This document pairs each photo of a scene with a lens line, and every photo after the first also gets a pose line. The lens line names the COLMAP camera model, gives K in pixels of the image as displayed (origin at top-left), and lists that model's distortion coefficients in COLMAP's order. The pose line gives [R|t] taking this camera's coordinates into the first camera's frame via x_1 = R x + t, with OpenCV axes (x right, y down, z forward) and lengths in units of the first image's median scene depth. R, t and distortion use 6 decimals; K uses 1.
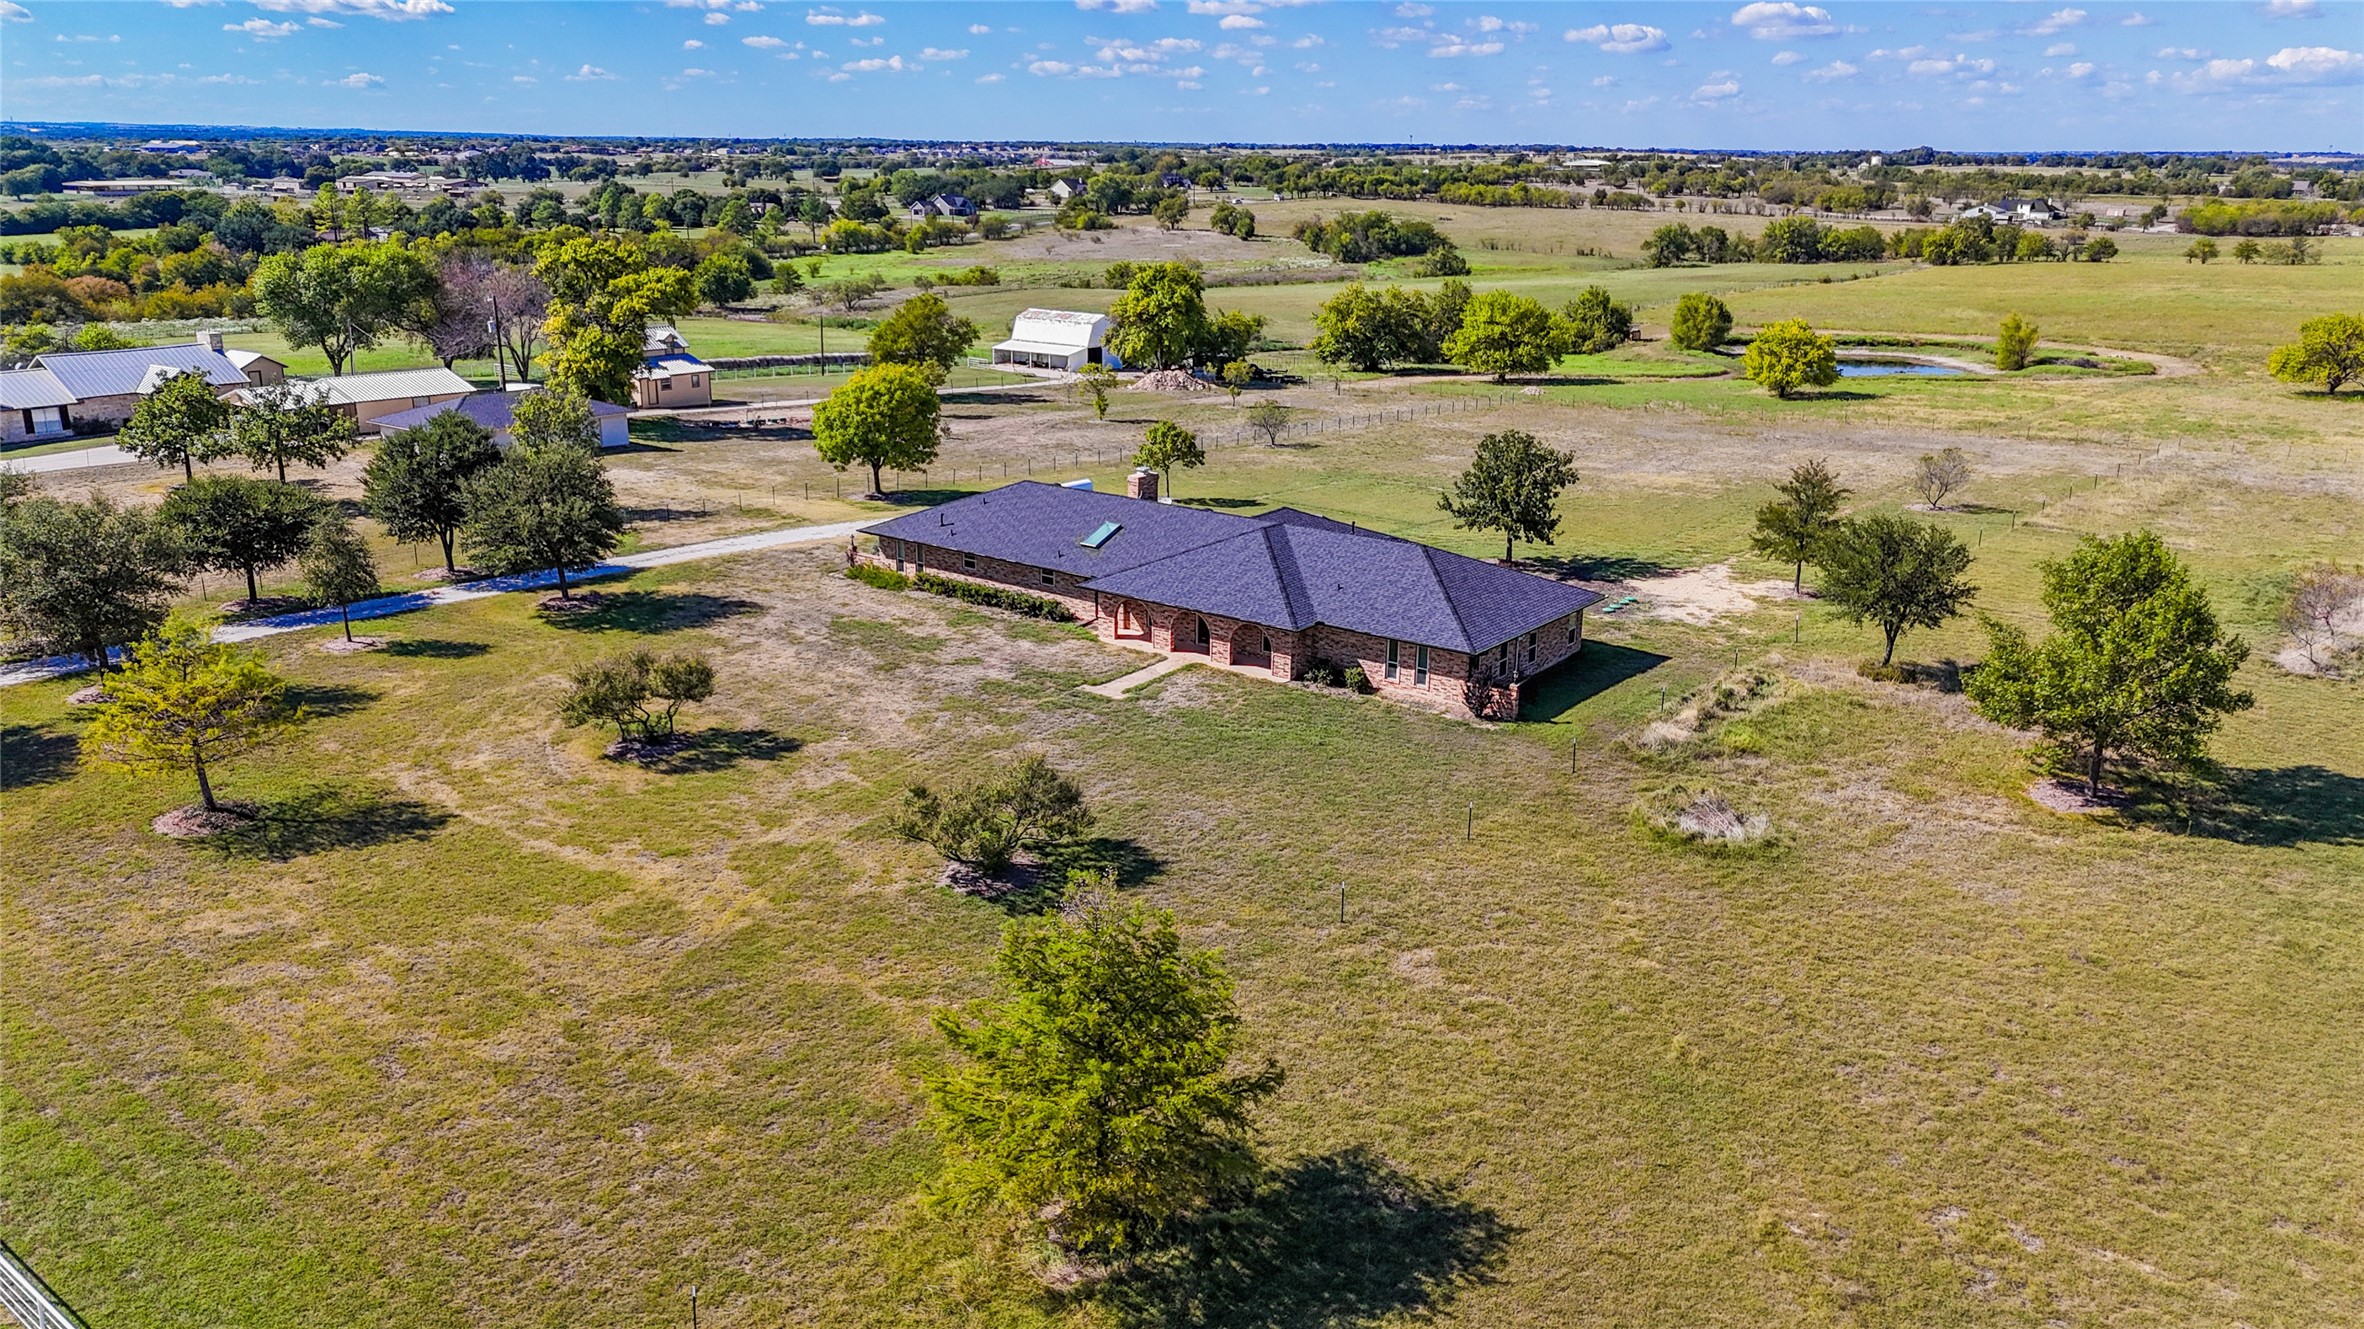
lens RADIAL K [[1724.4, 0, 1190.1], [0, 1724.4, 664.5], [0, 0, 1]] dist [0.059920, -0.066221]
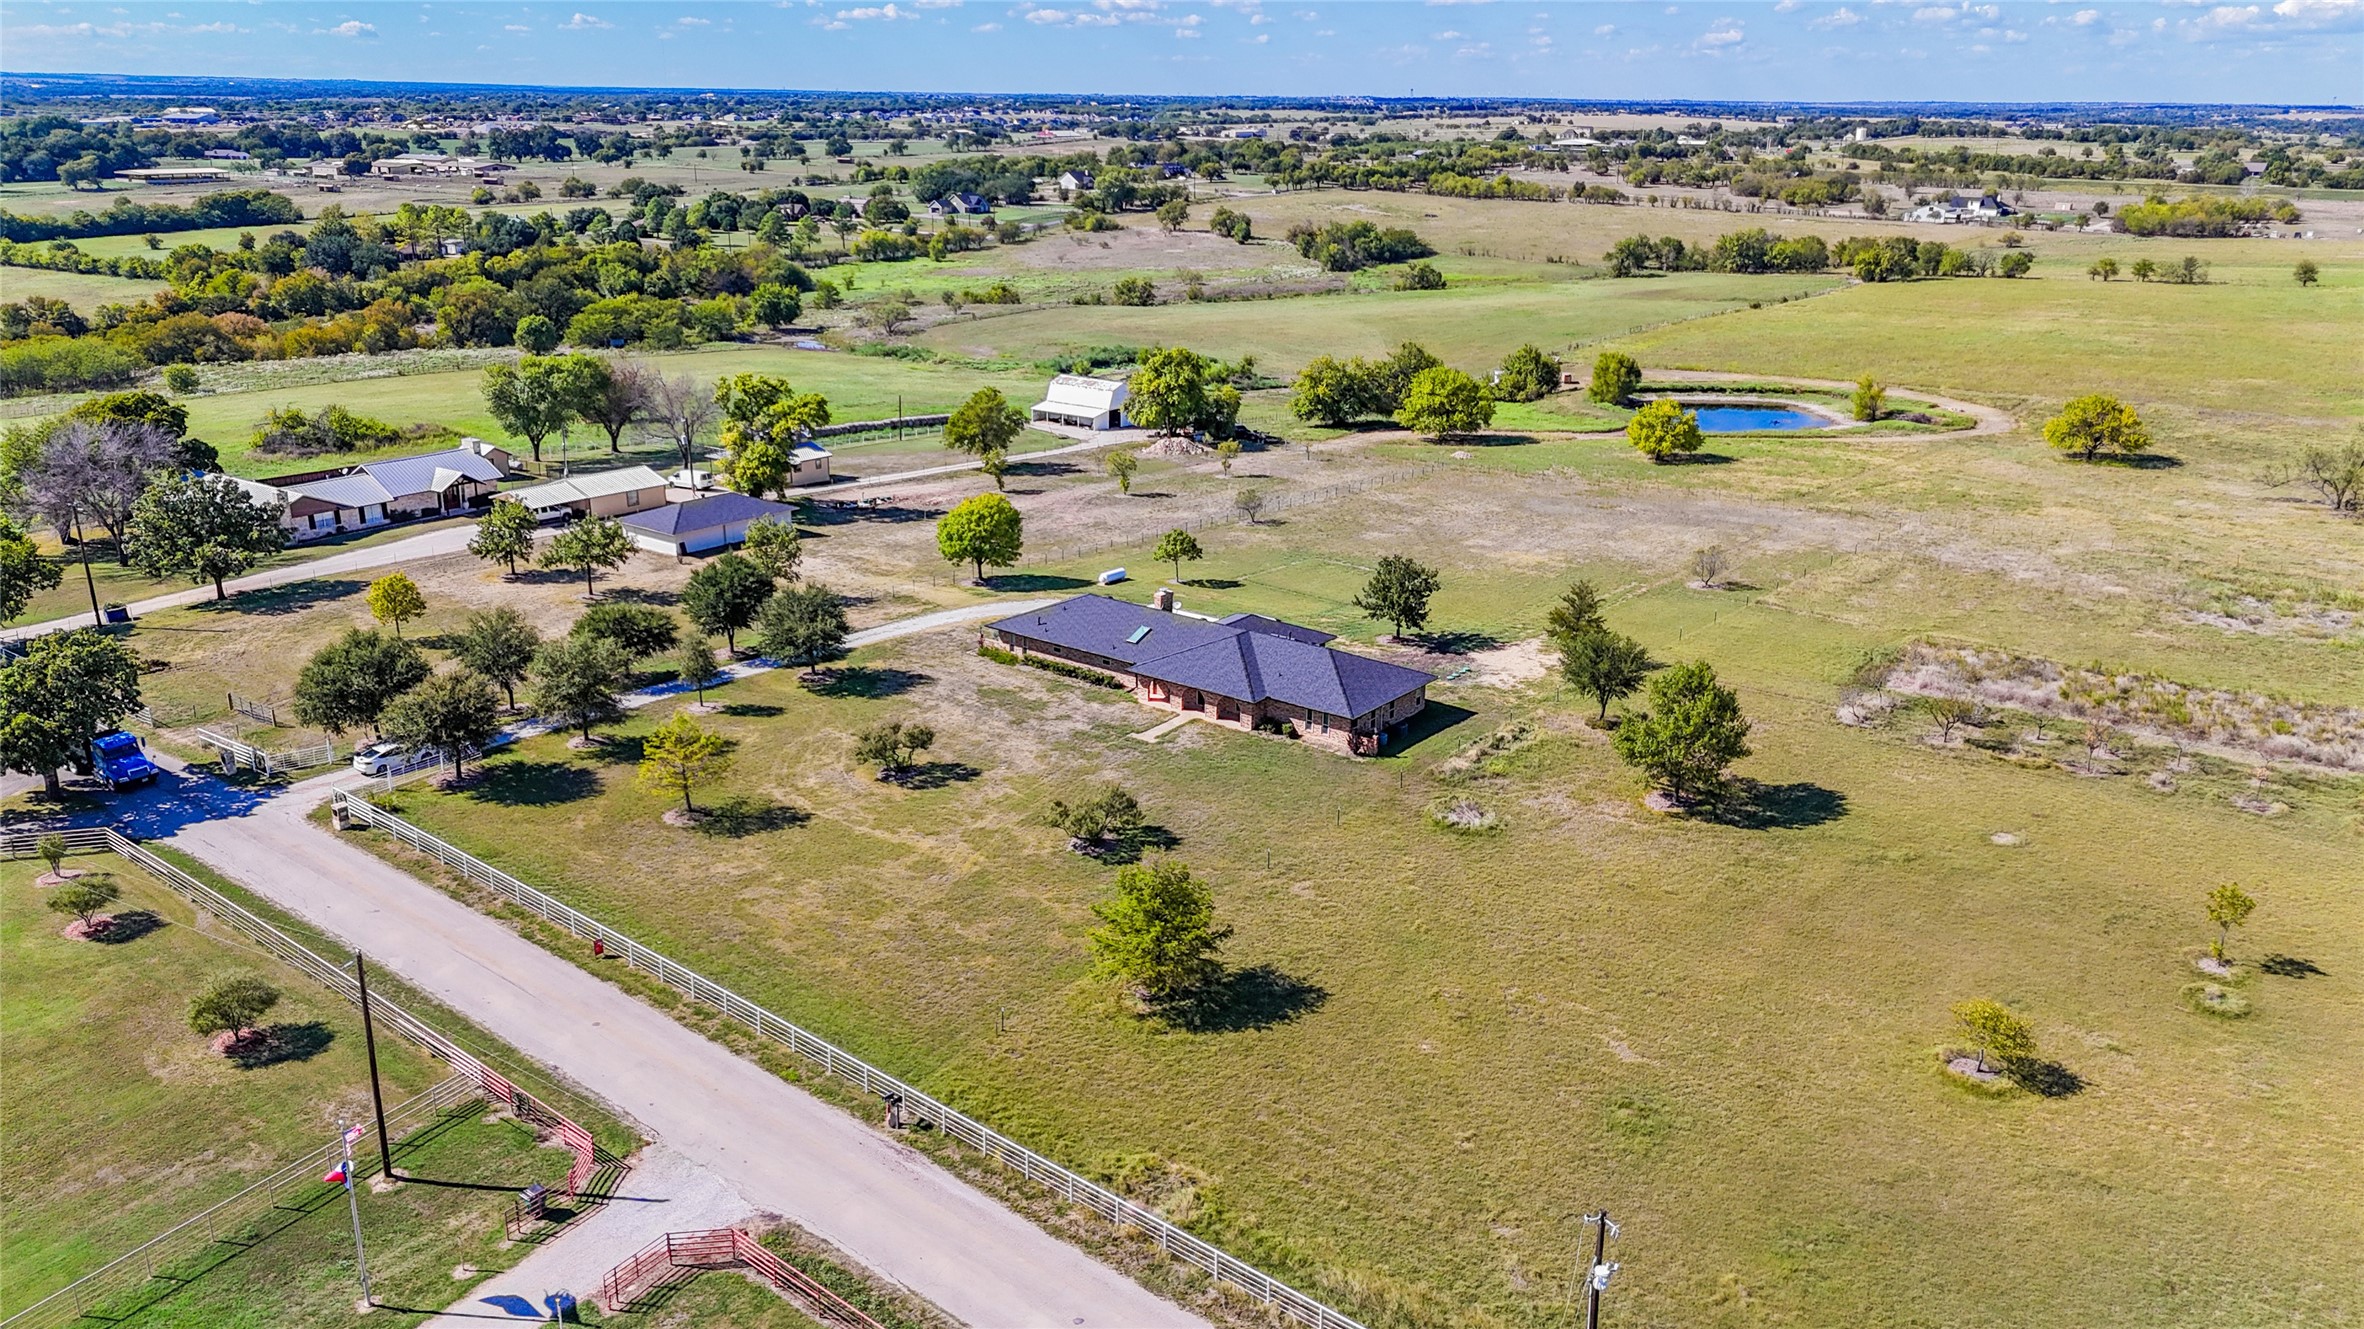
lens RADIAL K [[1724.4, 0, 1184.8], [0, 1724.4, 646.1], [0, 0, 1]] dist [0.059920, -0.066221]
pose [[0.999992, -0.001445, -0.003766, -0.001643], [0.001506, 0.999869, 0.016093, -0.087753], [0.003742, -0.016098, 0.999863, -0.621126]]
